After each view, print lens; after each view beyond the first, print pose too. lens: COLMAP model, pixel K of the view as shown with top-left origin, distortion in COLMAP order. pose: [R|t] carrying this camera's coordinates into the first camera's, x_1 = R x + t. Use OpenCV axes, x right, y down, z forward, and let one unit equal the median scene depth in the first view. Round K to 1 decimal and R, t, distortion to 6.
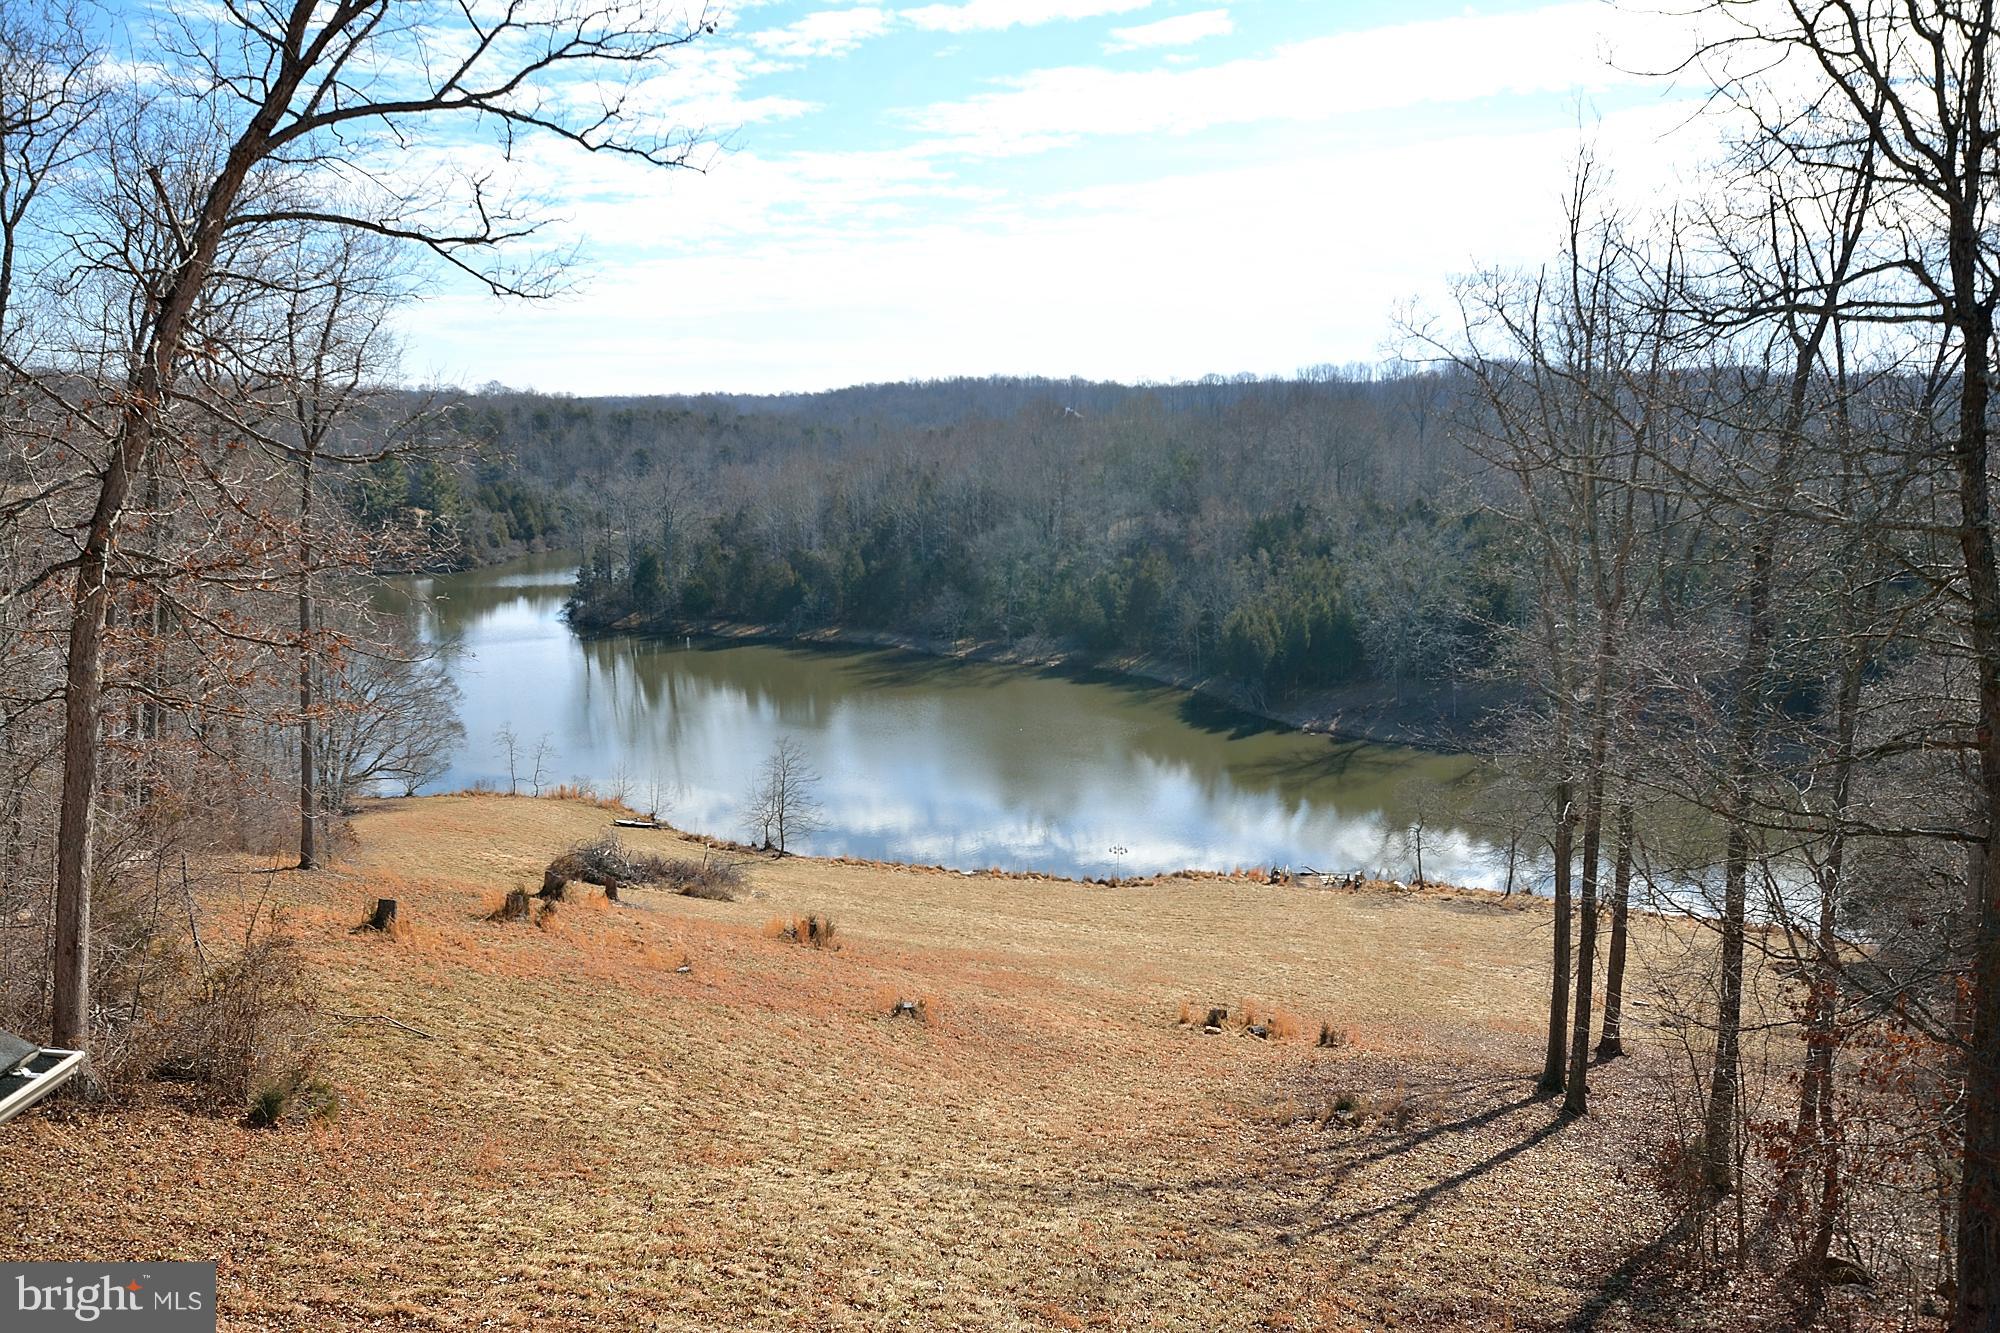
lens RADIAL K [[1630.4, 0, 1002.0], [0, 1630.4, 662.8], [0, 0, 1]] dist [0.003390, 0.019943]
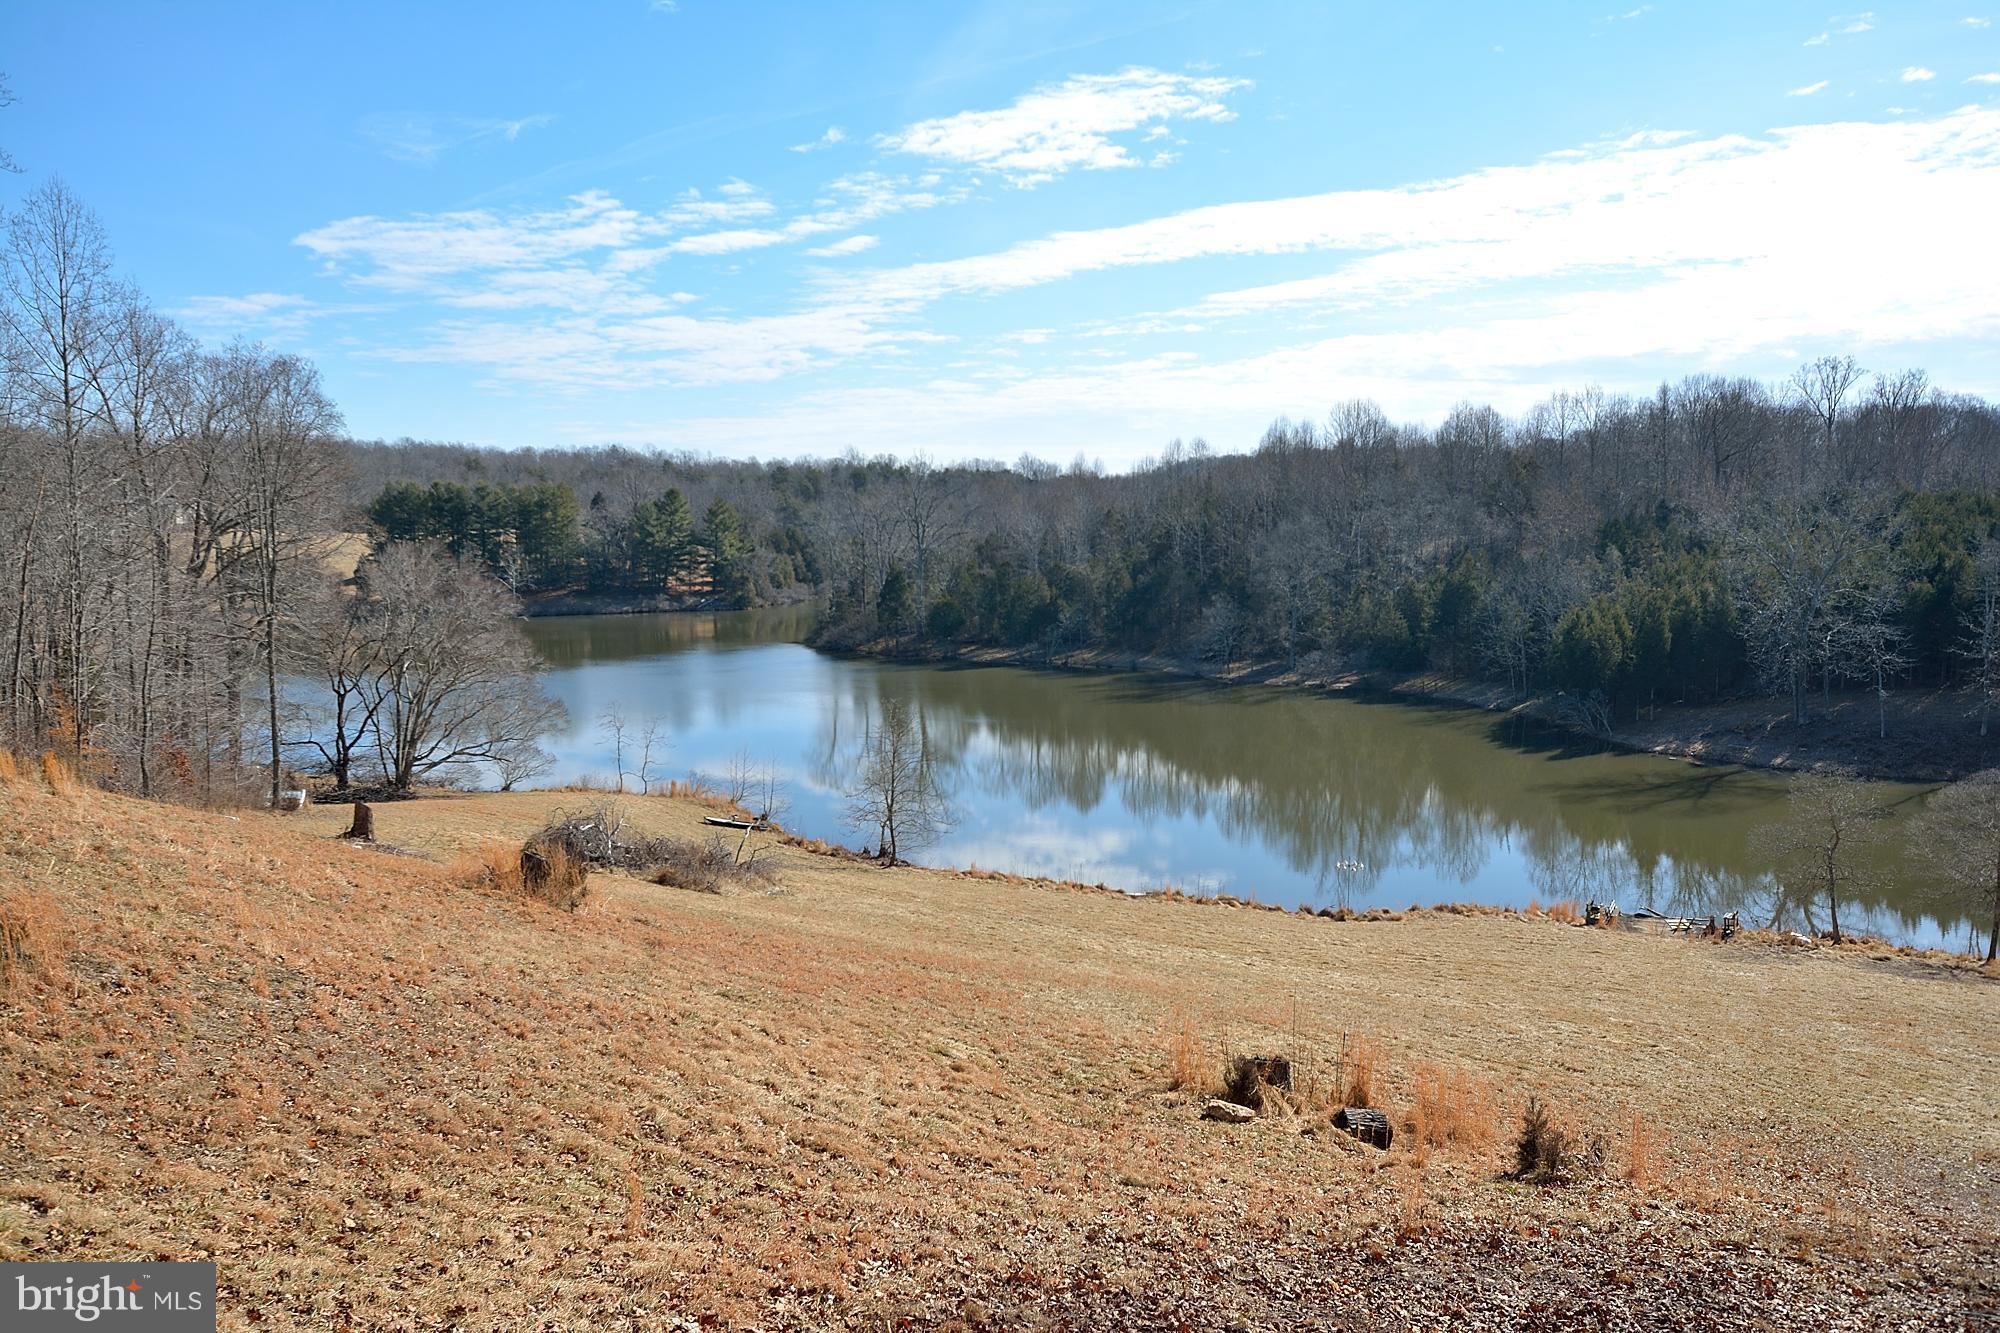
lens RADIAL K [[1630.4, 0, 995.9], [0, 1630.4, 673.9], [0, 0, 1]] dist [0.003390, 0.019943]
pose [[0.976114, 0.010388, -0.217009, 0.038622], [-0.021050, 0.998679, -0.046875, 0.036240], [0.216236, 0.050323, 0.975043, 0.156376]]
